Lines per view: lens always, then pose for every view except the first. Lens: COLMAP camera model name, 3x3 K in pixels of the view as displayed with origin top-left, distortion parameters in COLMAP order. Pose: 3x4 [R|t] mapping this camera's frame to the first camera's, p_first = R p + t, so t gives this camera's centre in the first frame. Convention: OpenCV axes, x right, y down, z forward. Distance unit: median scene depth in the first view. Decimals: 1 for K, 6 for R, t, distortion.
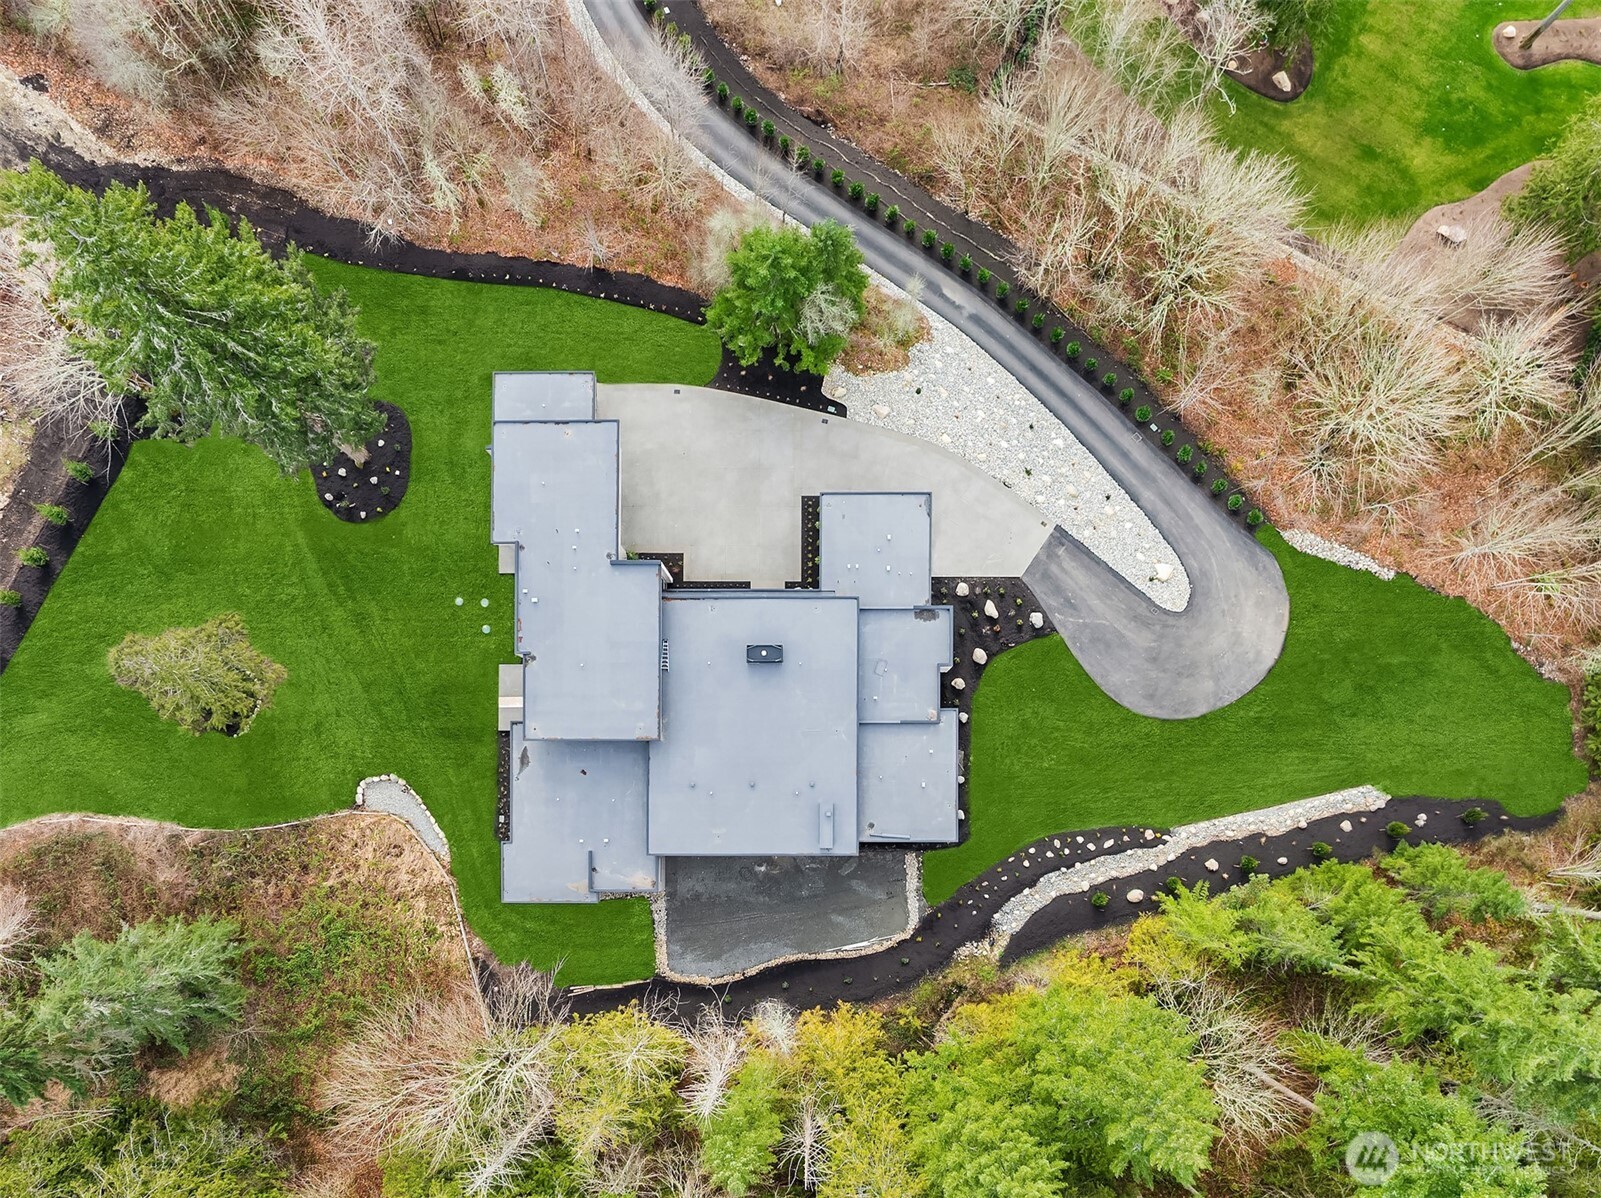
lens RADIAL K [[1128.5, 0, 800.5], [0, 1128.5, 599.0], [0, 0, 1]] dist [-0.038167, -0.005266]
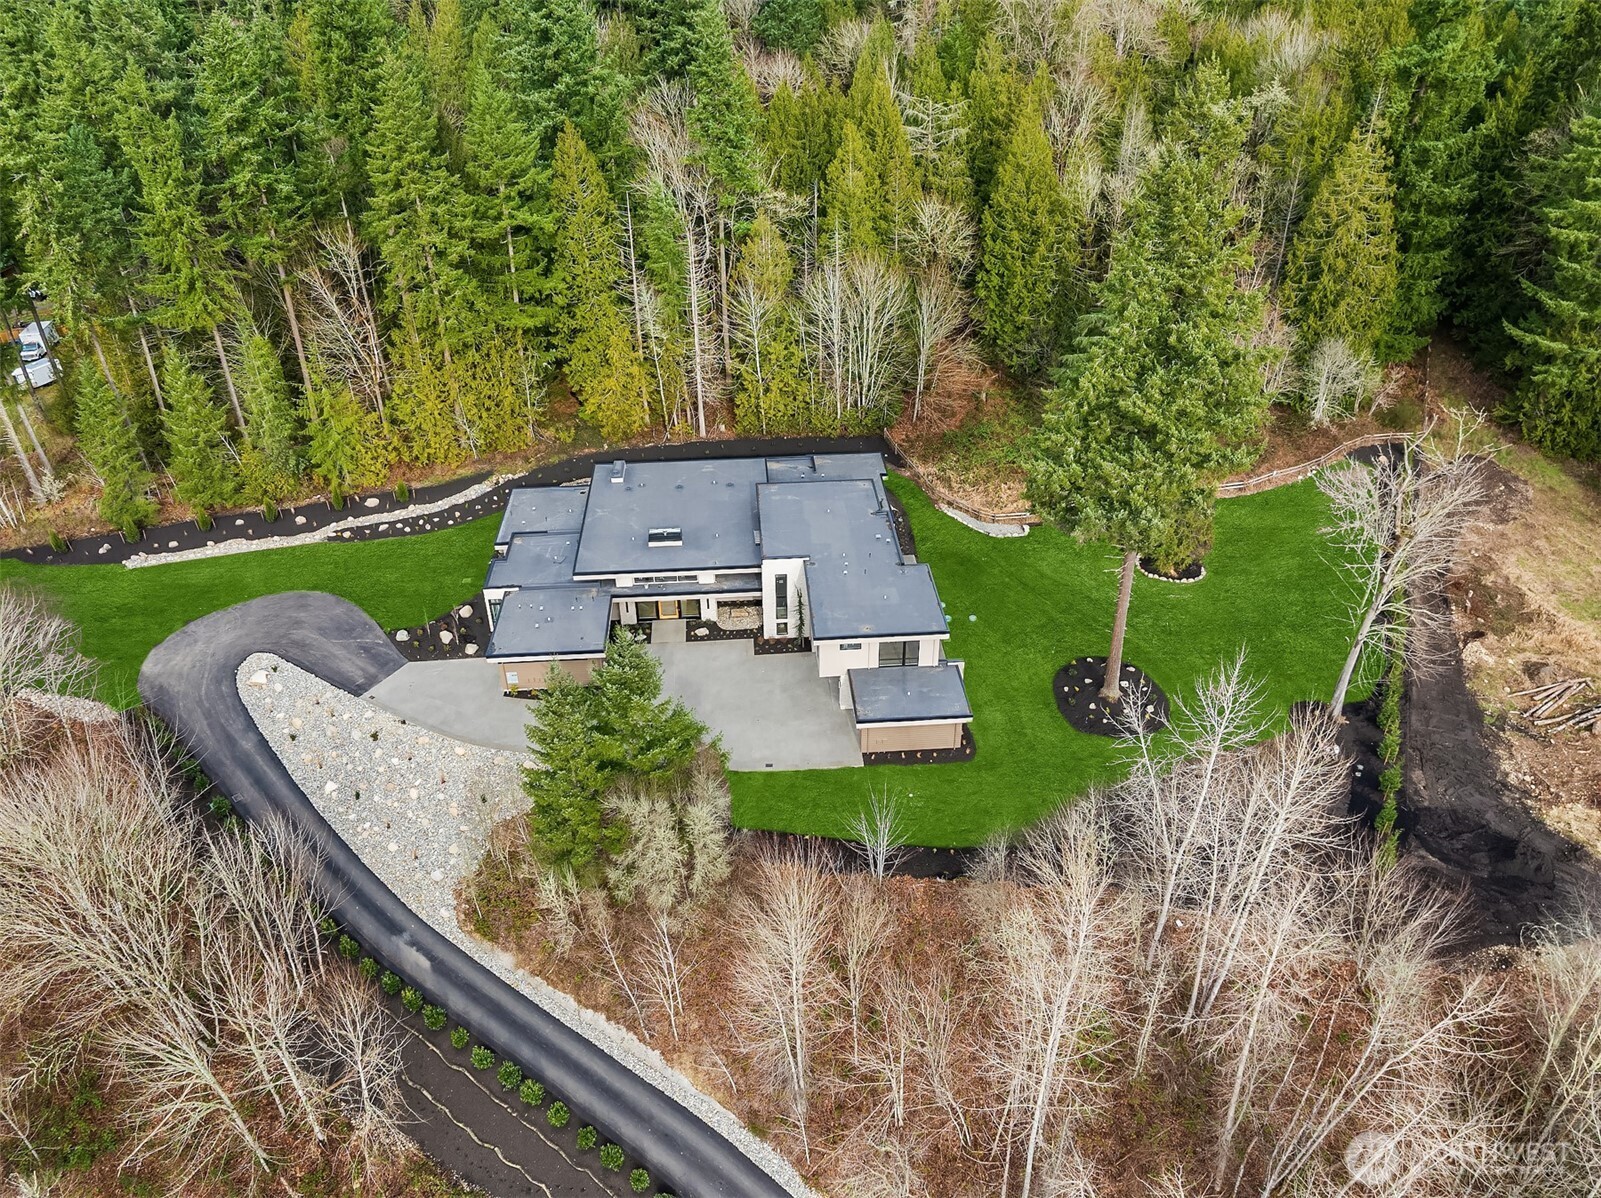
lens RADIAL K [[1128.5, 0, 800.5], [0, 1128.5, 599.0], [0, 0, 1]] dist [-0.038167, -0.005266]
pose [[-0.997559, 0.049856, -0.048895, -0.098991], [-0.068053, -0.537092, 0.840774, -0.837582], [0.015657, 0.842049, 0.539174, 0.436131]]
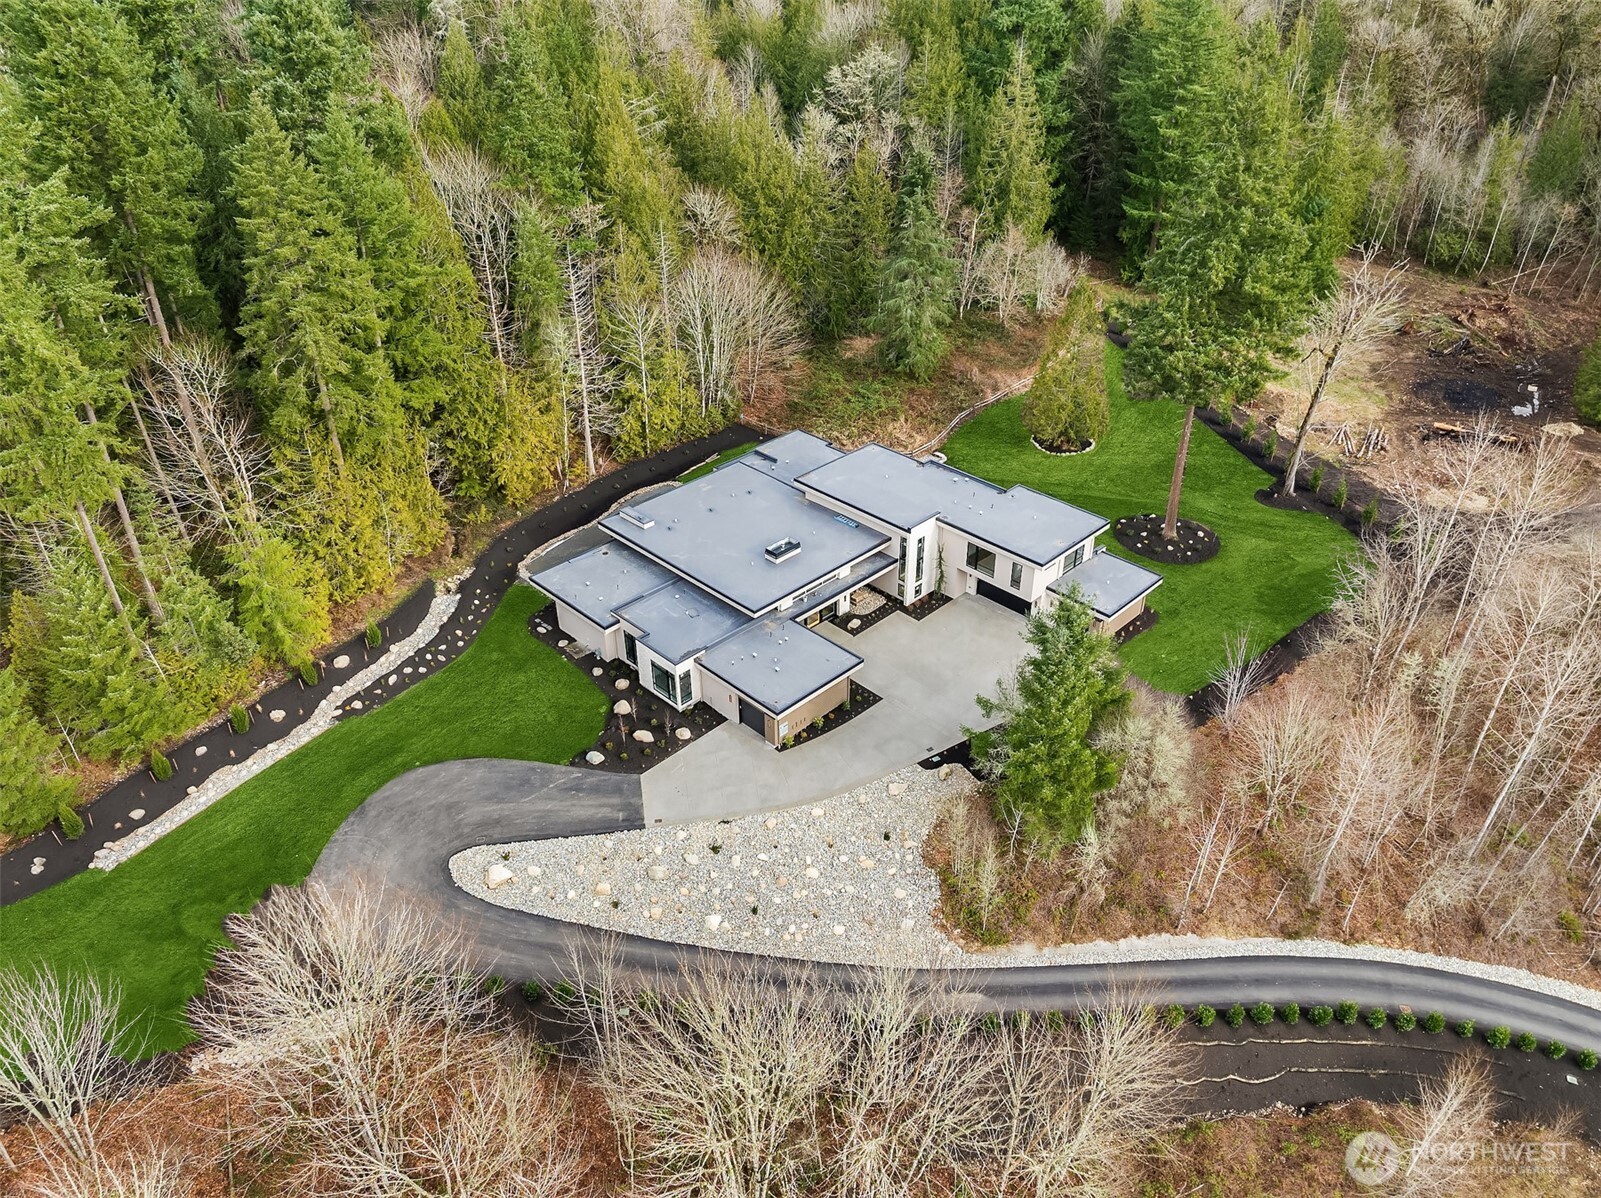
lens RADIAL K [[1128.5, 0, 800.5], [0, 1128.5, 599.0], [0, 0, 1]] dist [-0.038167, -0.005266]
pose [[-0.708553, 0.395041, -0.584718, 0.557252], [-0.705513, -0.379802, 0.598332, -0.565639], [0.014289, 0.836476, 0.547816, 0.427983]]
